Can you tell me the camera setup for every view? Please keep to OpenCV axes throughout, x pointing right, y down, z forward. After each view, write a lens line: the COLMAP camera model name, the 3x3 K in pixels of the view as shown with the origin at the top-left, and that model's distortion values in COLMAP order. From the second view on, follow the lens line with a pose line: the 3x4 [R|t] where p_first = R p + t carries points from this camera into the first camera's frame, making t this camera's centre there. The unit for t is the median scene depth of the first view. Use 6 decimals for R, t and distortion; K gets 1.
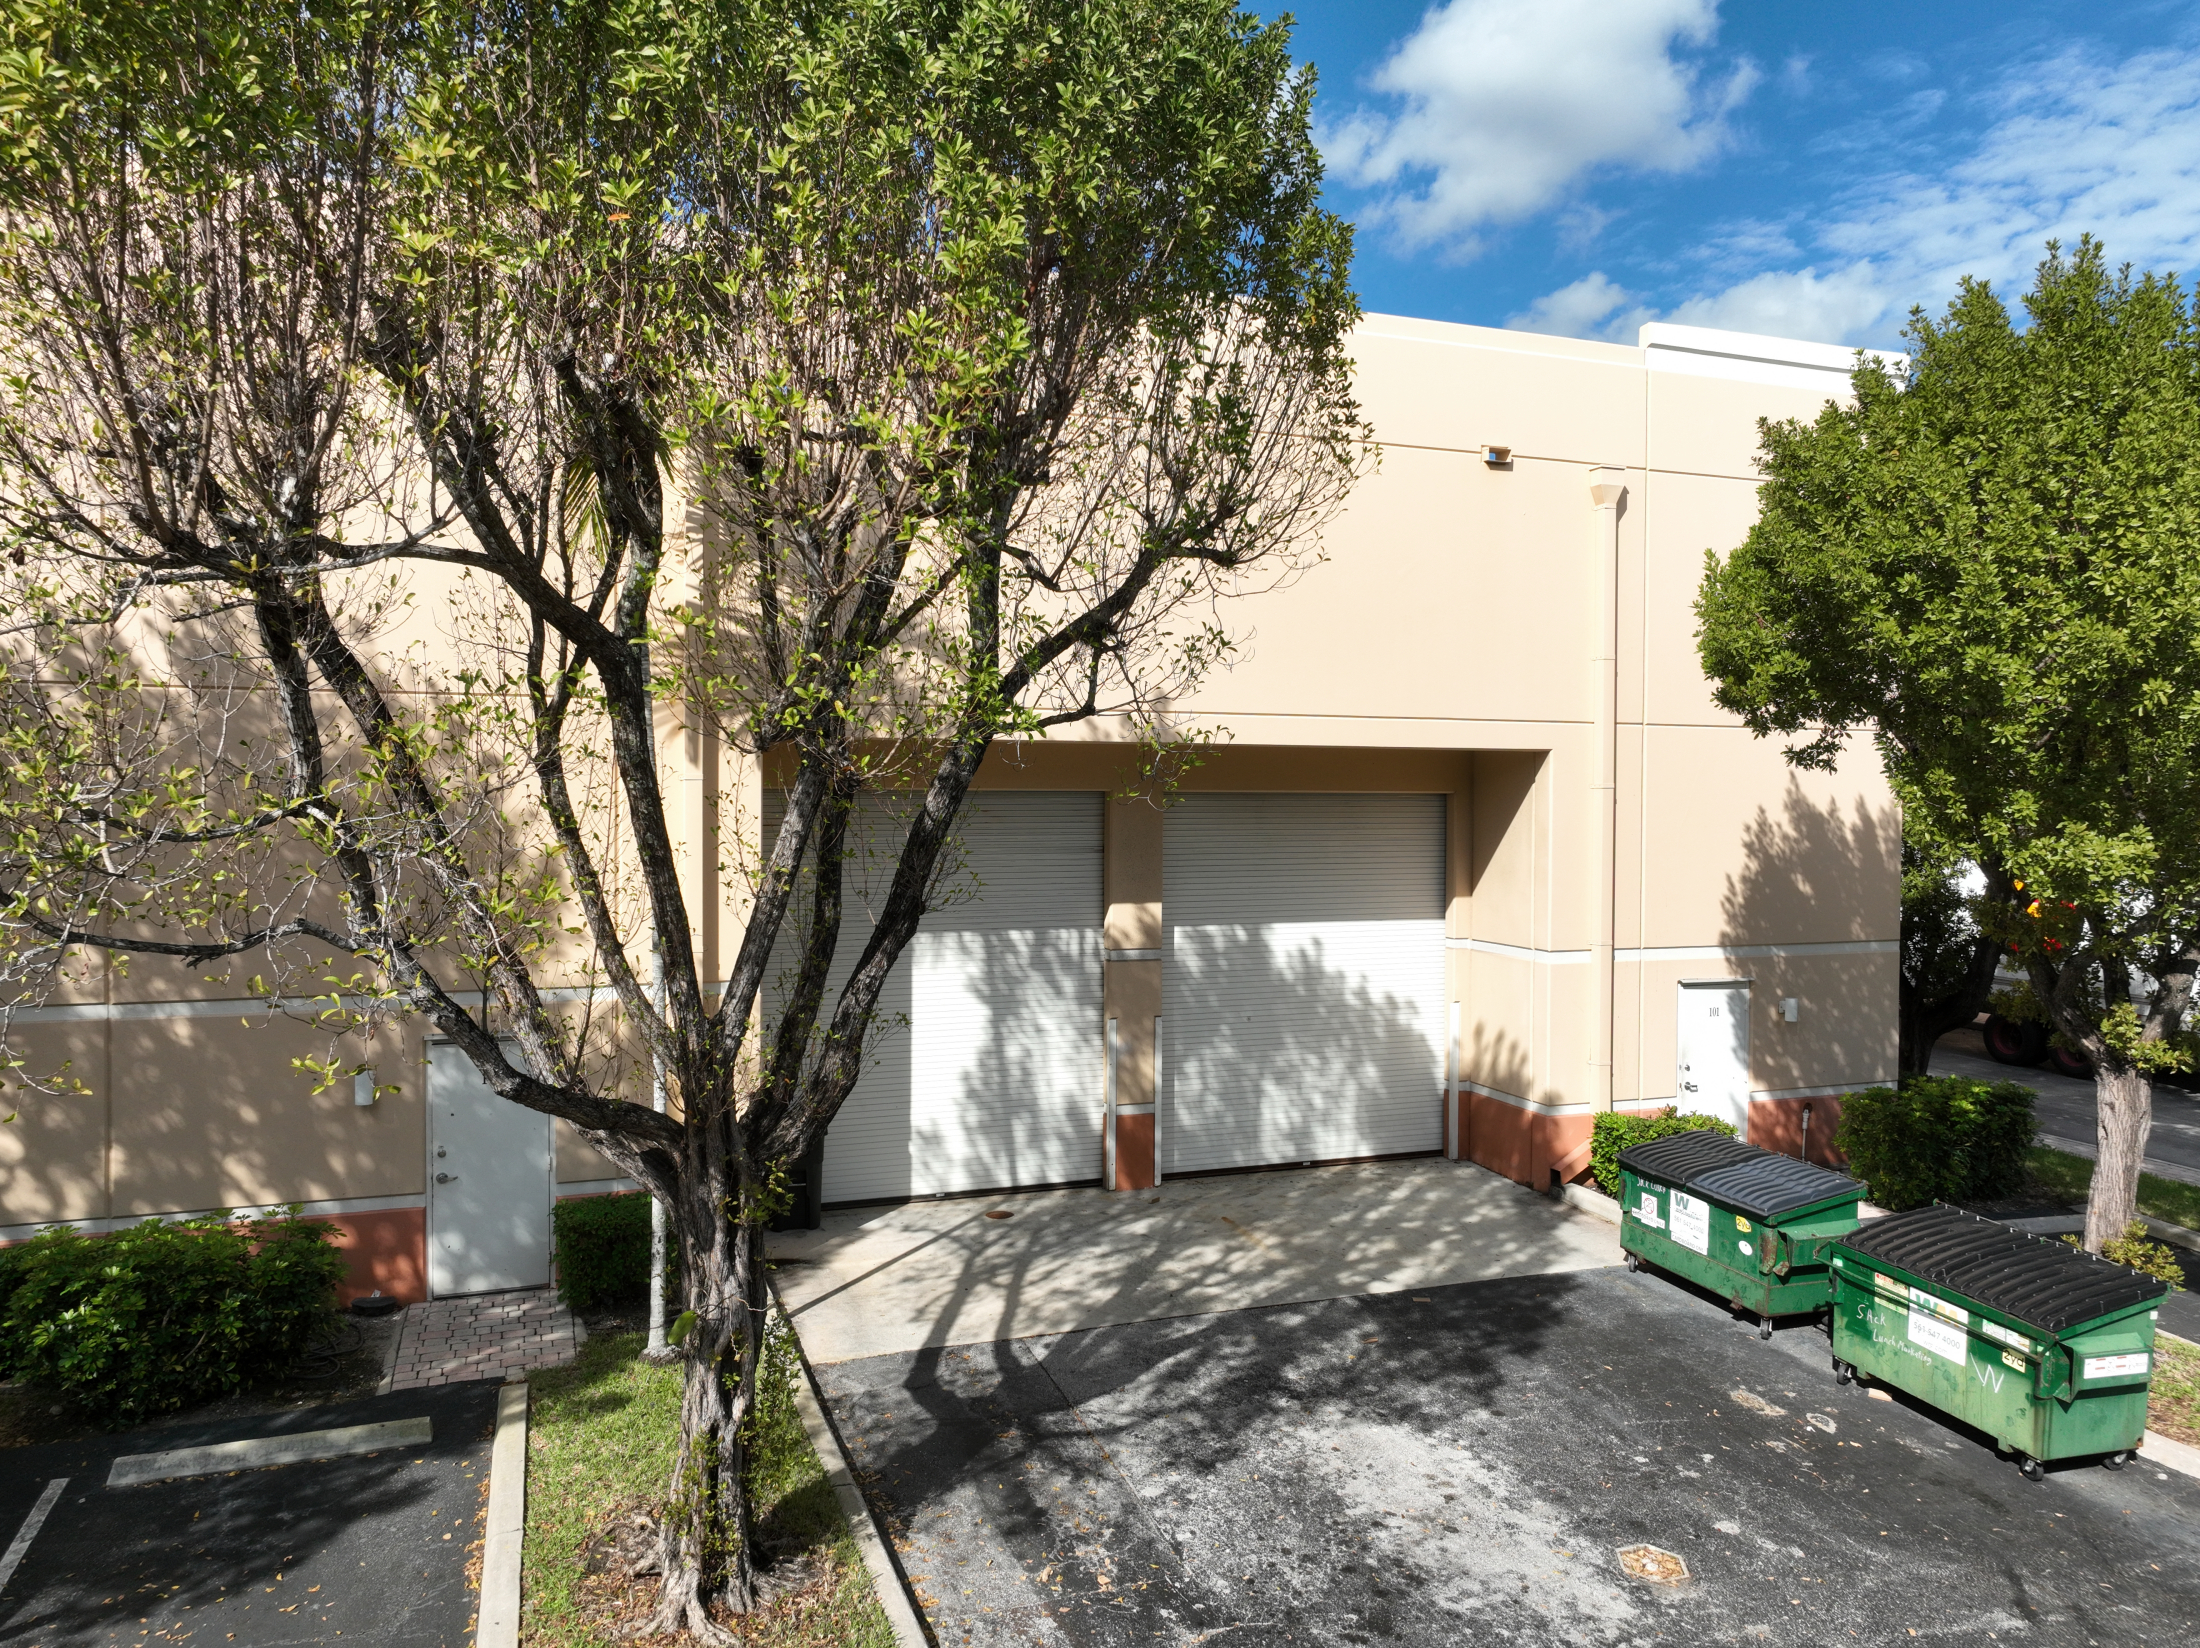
lens RADIAL K [[1564.2, 0, 1109.4], [0, 1564.2, 830.2], [0, 0, 1]] dist [-0.002223, 0.024377]
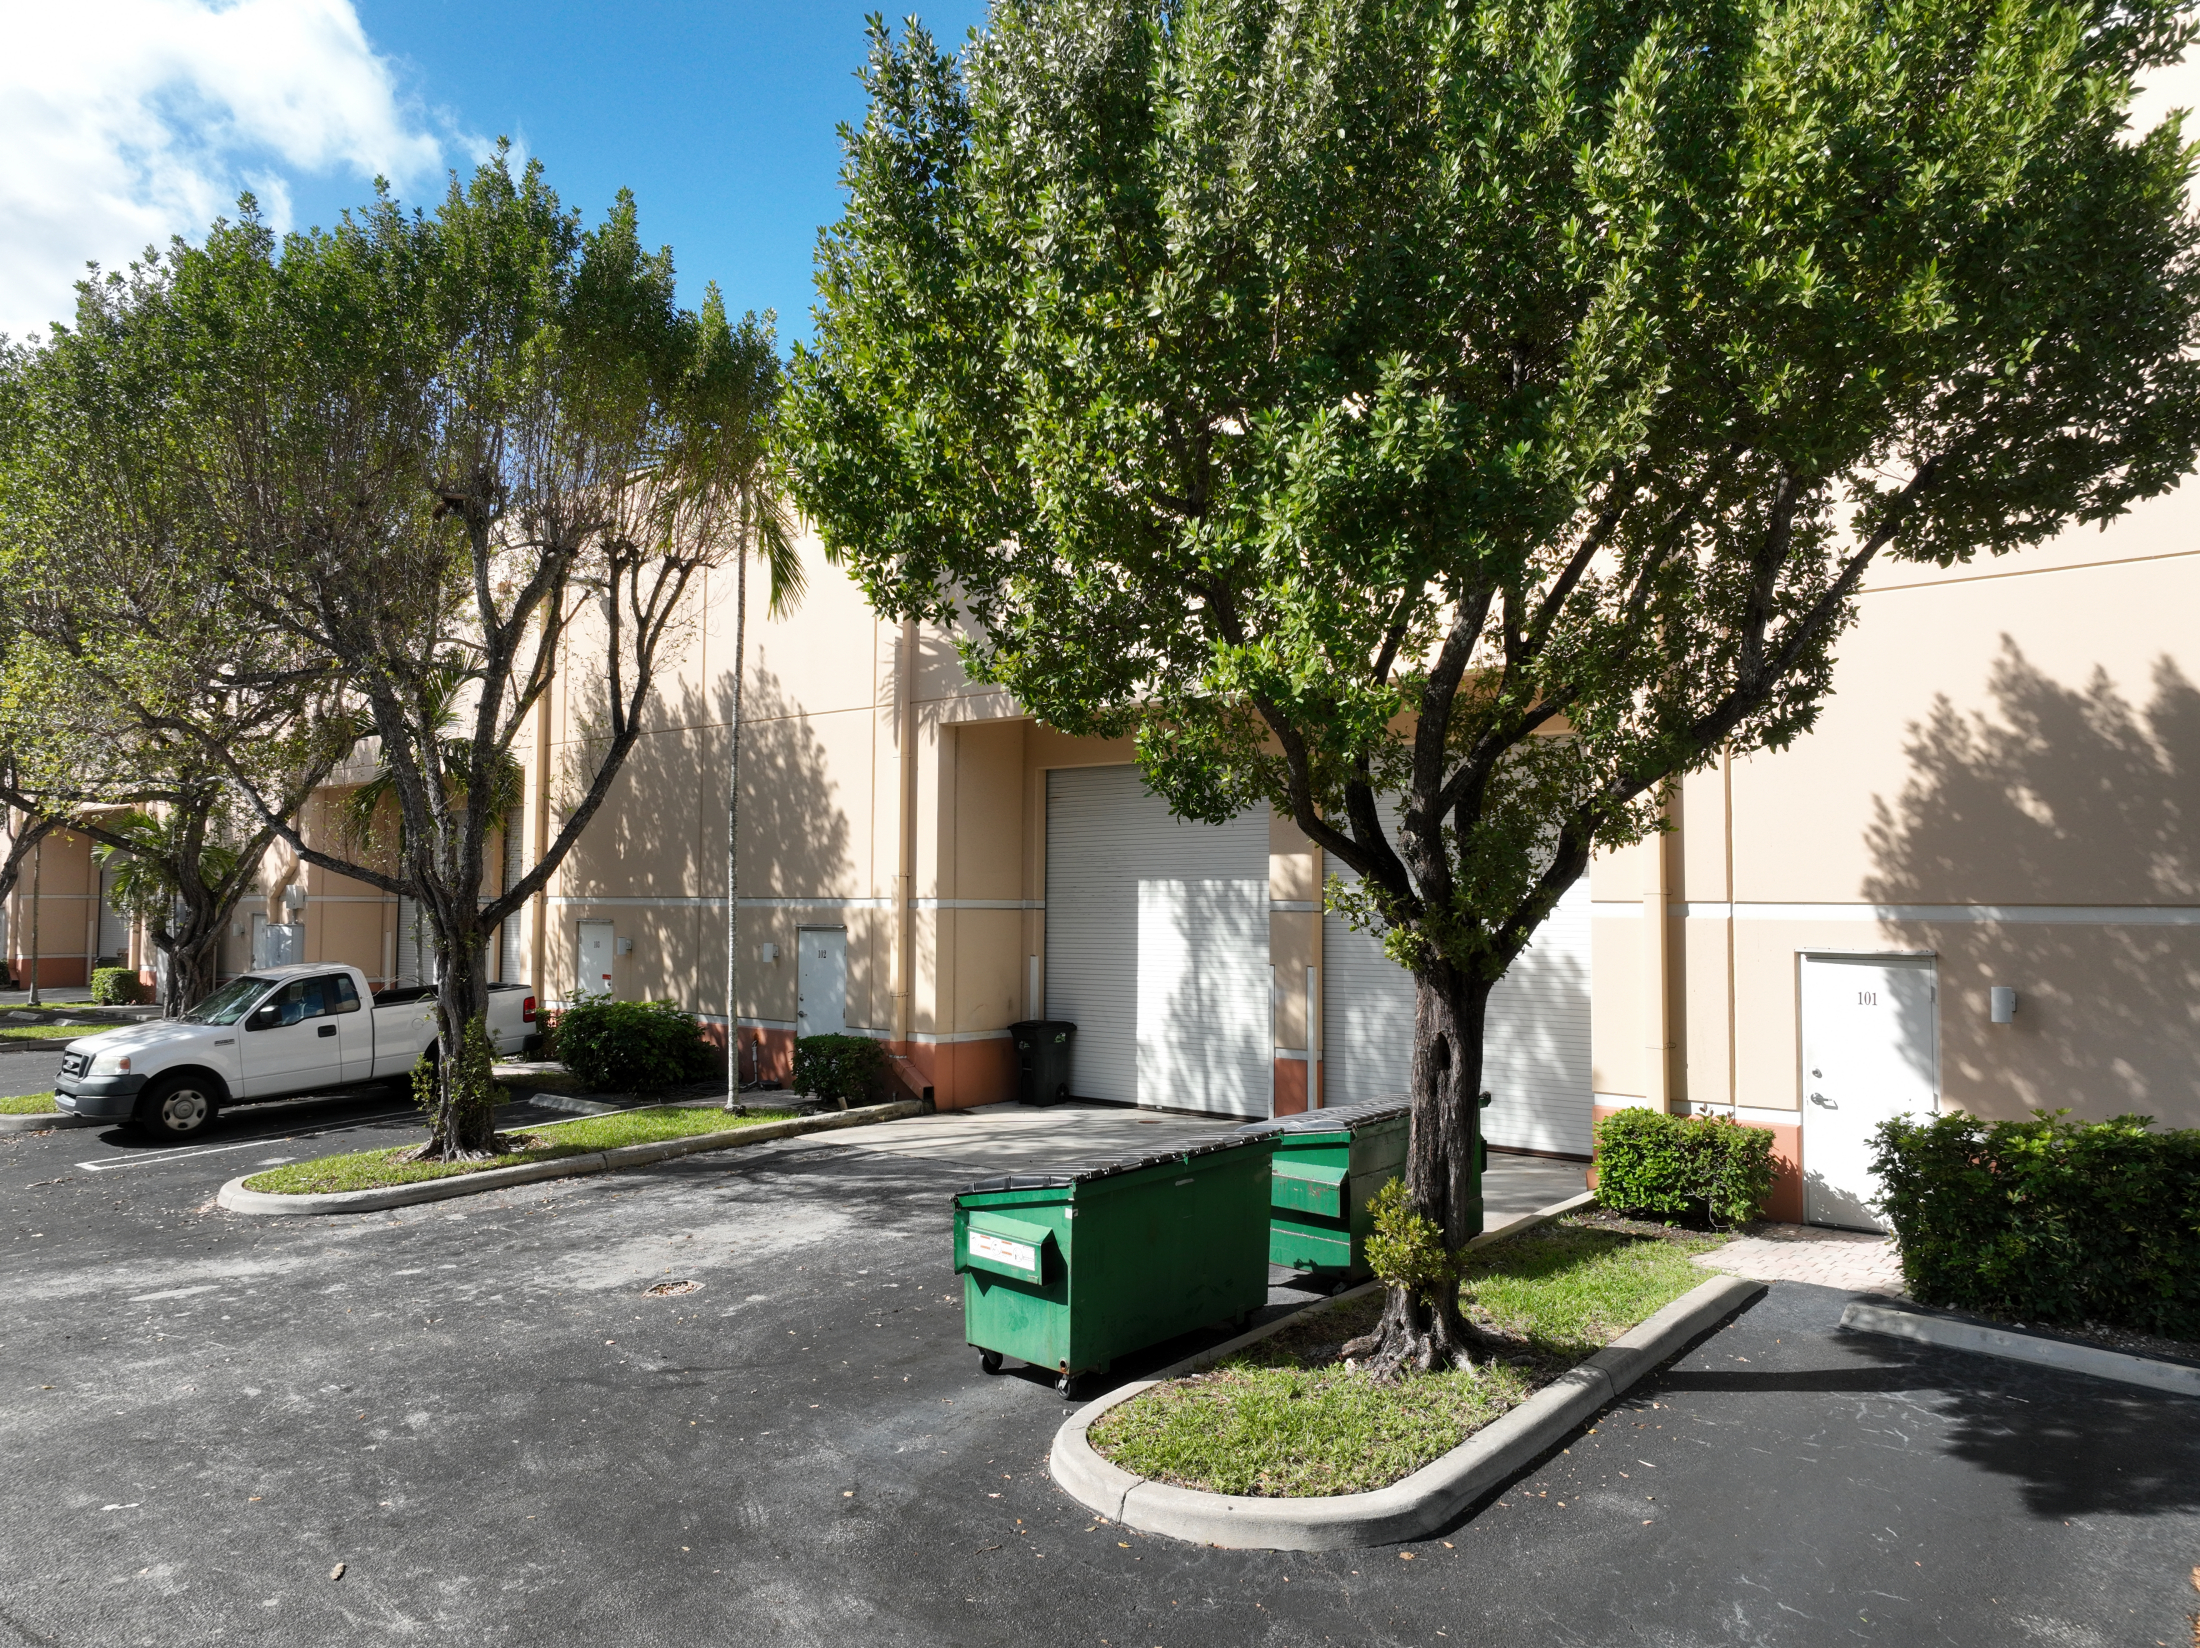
lens RADIAL K [[1564.2, 0, 1109.4], [0, 1564.2, 830.2], [0, 0, 1]] dist [-0.002223, 0.024377]
pose [[0.484833, -0.037330, -0.873810, 1.069480], [-0.022273, 0.998238, -0.055004, 0.114802], [0.874323, 0.046129, 0.483147, 0.463251]]
